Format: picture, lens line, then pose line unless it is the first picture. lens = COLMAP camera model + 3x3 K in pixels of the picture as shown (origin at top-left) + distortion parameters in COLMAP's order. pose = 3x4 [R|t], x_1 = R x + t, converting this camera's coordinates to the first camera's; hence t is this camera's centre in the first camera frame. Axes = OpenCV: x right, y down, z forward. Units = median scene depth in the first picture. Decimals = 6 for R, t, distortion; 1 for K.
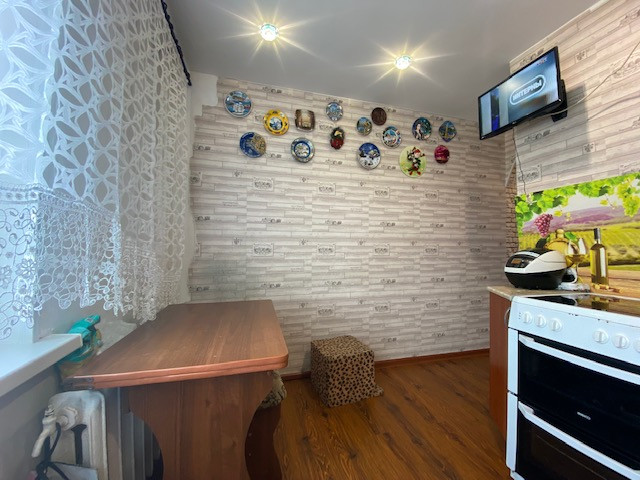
lens RADIAL K [[258.0, 0, 322.6], [0, 258.0, 238.2], [0, 0, 1]] dist [0.022149, -0.019332]
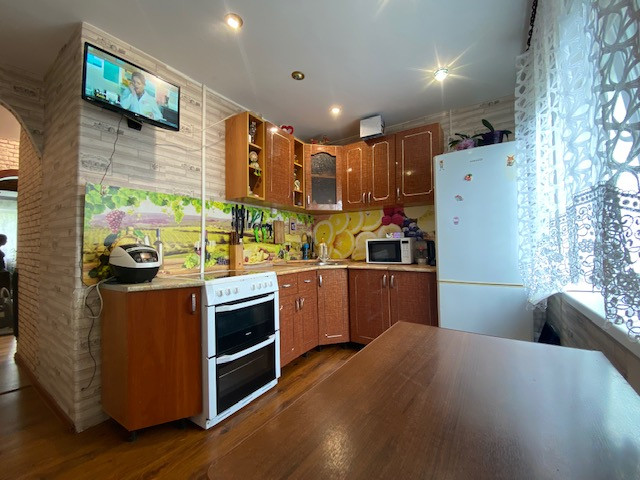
lens RADIAL K [[258.0, 0, 319.7], [0, 258.0, 243.0], [0, 0, 1]] dist [0.022149, -0.019332]
pose [[-0.653732, 0.015927, 0.756558, -0.399018], [-0.013130, 0.999389, -0.032384, 0.053907], [-0.756612, -0.031104, -0.653124, 0.992635]]
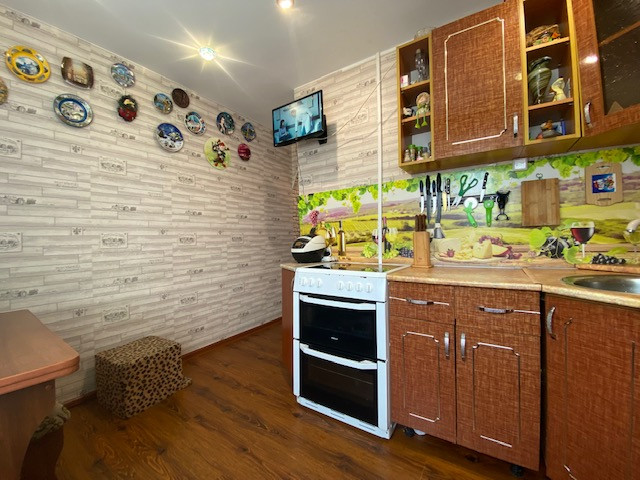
lens RADIAL K [[258.0, 0, 318.8], [0, 258.0, 241.5], [0, 0, 1]] dist [0.022149, -0.019332]
pose [[0.757815, -0.027305, 0.651898, -0.040739], [0.002882, 0.999254, 0.038505, 0.021324], [-0.652463, -0.027301, 0.757329, -0.073506]]
